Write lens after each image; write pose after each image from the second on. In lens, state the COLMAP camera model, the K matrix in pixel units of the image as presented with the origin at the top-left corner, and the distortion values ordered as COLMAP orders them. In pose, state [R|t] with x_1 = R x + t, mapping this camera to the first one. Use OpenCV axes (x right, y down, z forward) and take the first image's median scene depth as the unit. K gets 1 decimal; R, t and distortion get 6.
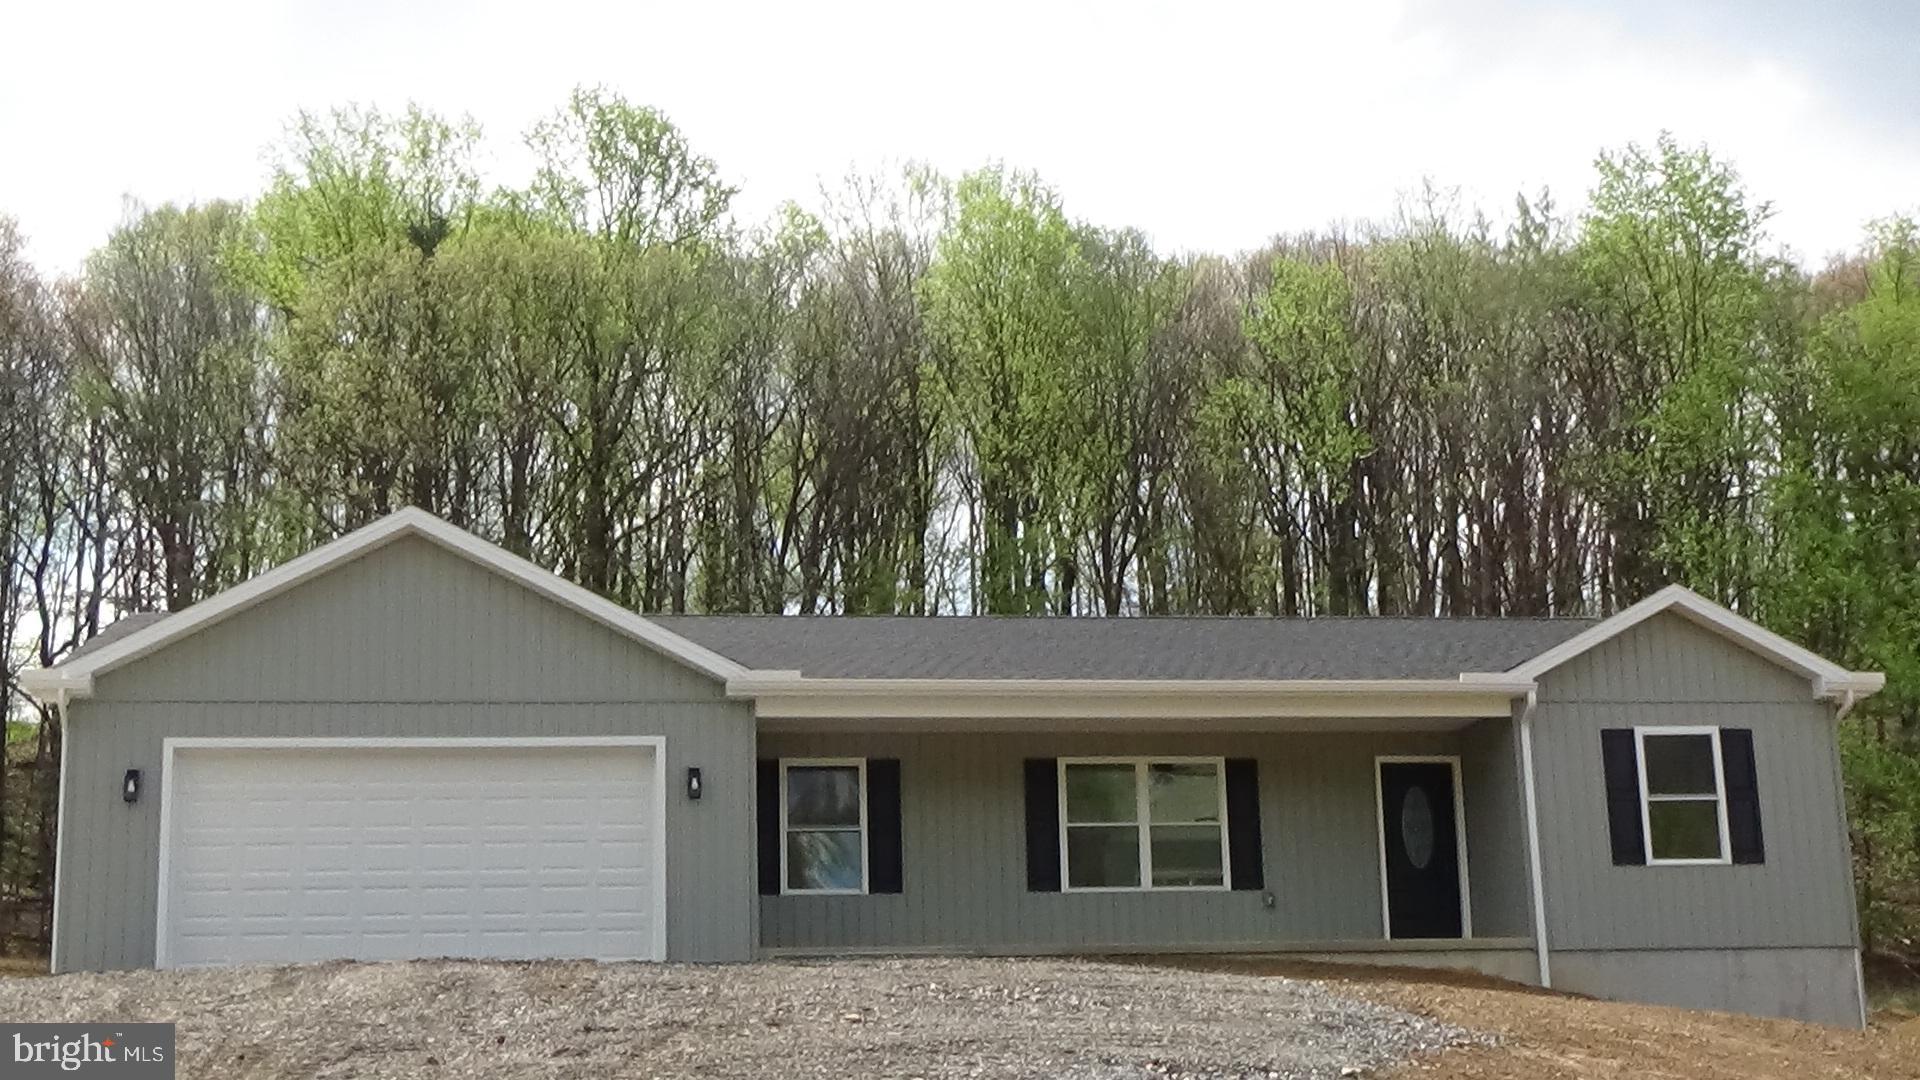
lens RADIAL K [[2450.8, 0, 960.0], [0, 2450.8, 540.0], [0, 0, 1]] dist [-0.006187, -0.027617]
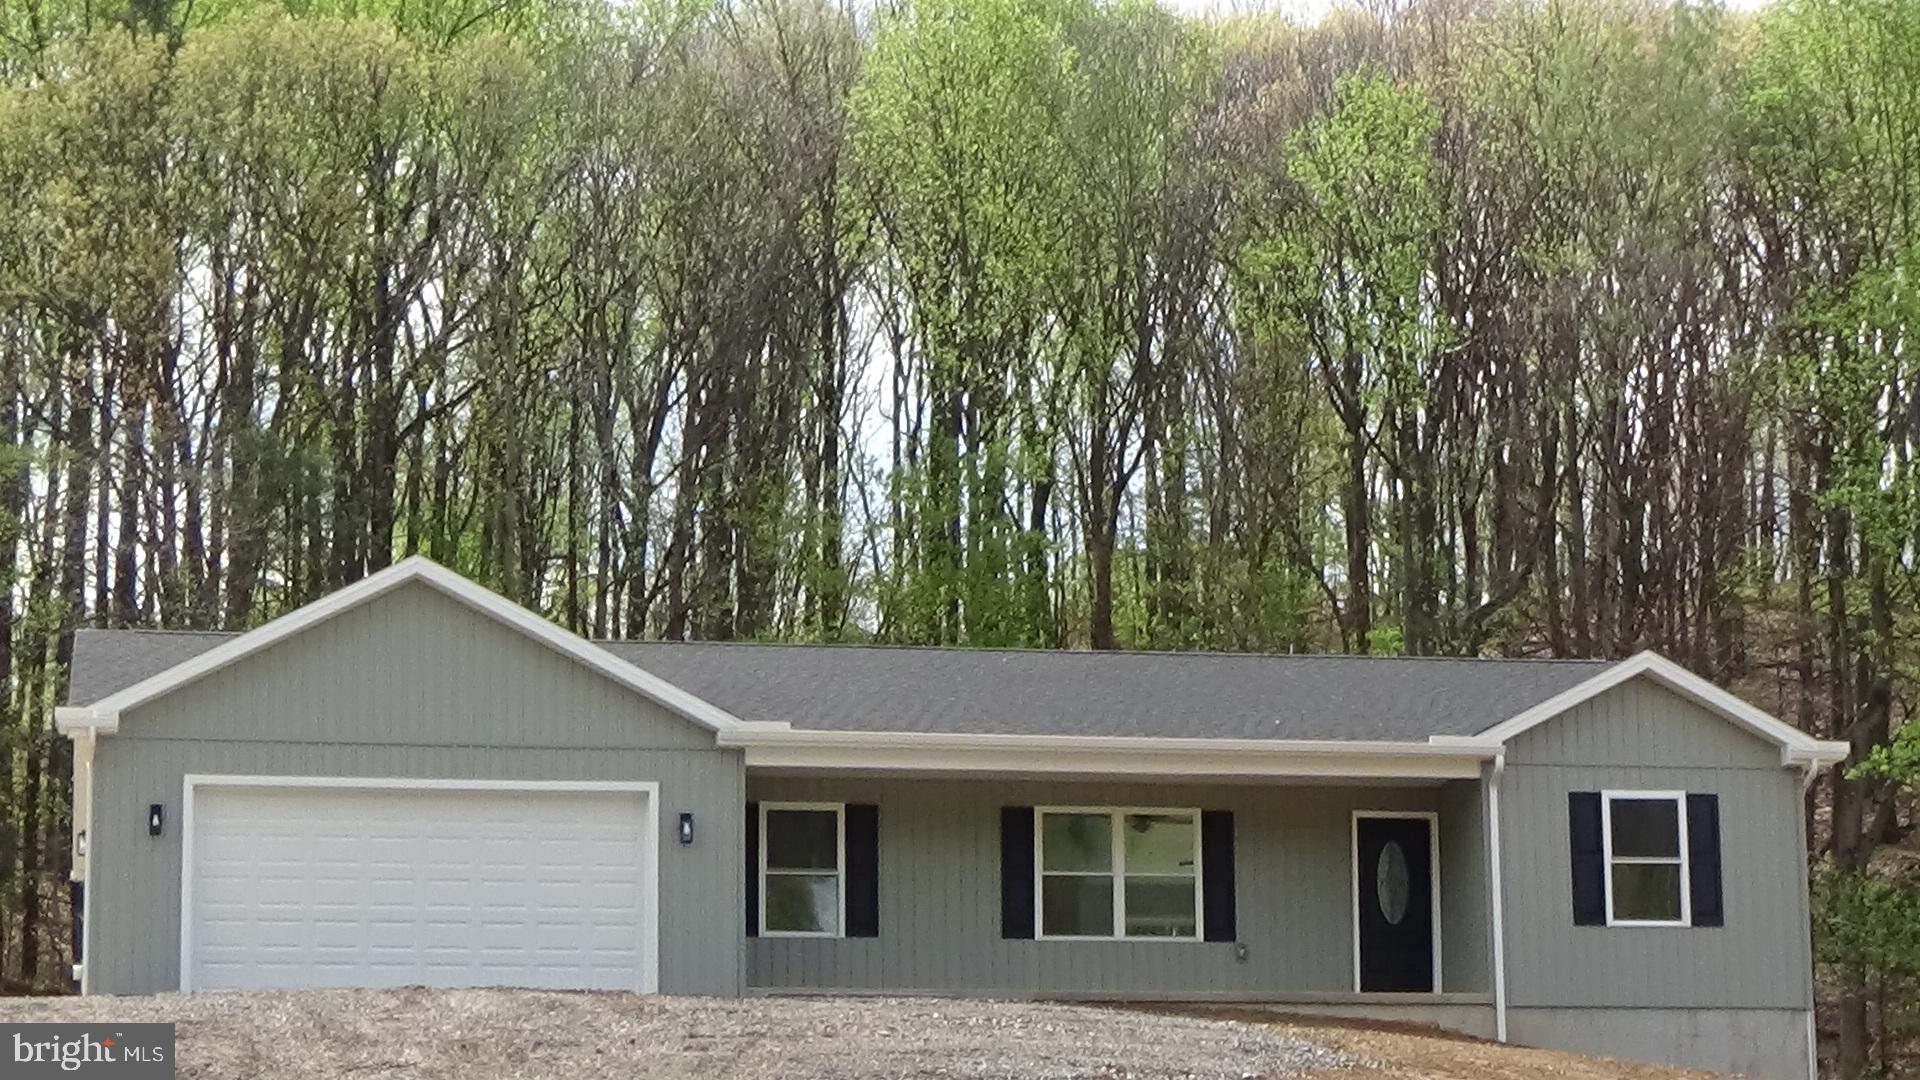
lens RADIAL K [[3867.1, 0, 960.0], [0, 3867.1, 540.0], [0, 0, 1]] dist [-0.066905, 0.102401]
pose [[0.999412, 0.024304, 0.024198, -0.032641], [-0.025305, 0.998798, 0.041974, -0.088309], [-0.023149, -0.042562, 0.998826, -0.592563]]
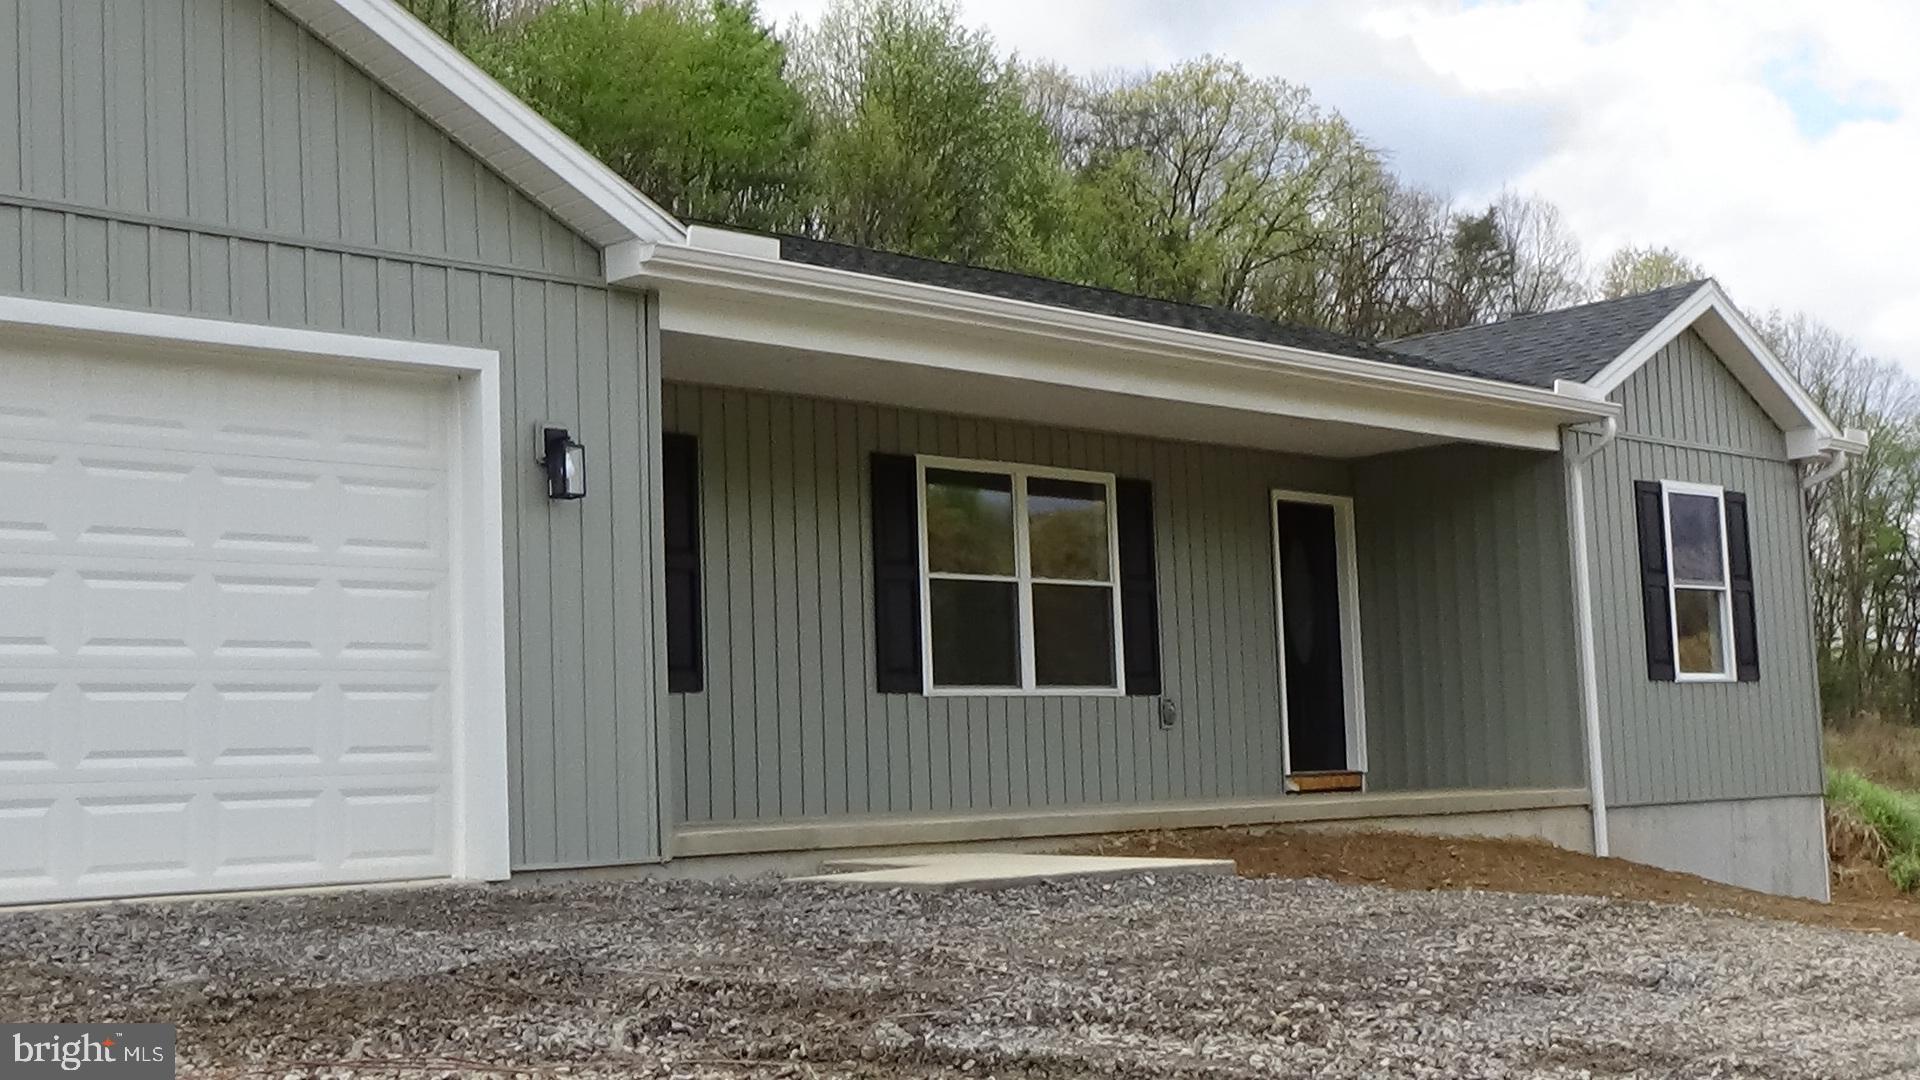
lens RADIAL K [[2593.7, 0, 960.0], [0, 2593.7, 540.0], [0, 0, 1]] dist [-0.010339, -0.006016]
pose [[0.799256, 0.057845, 0.598201, -0.311596], [-0.130261, 0.988370, 0.078467, 0.062246], [-0.586705, -0.140637, 0.797495, 0.537682]]
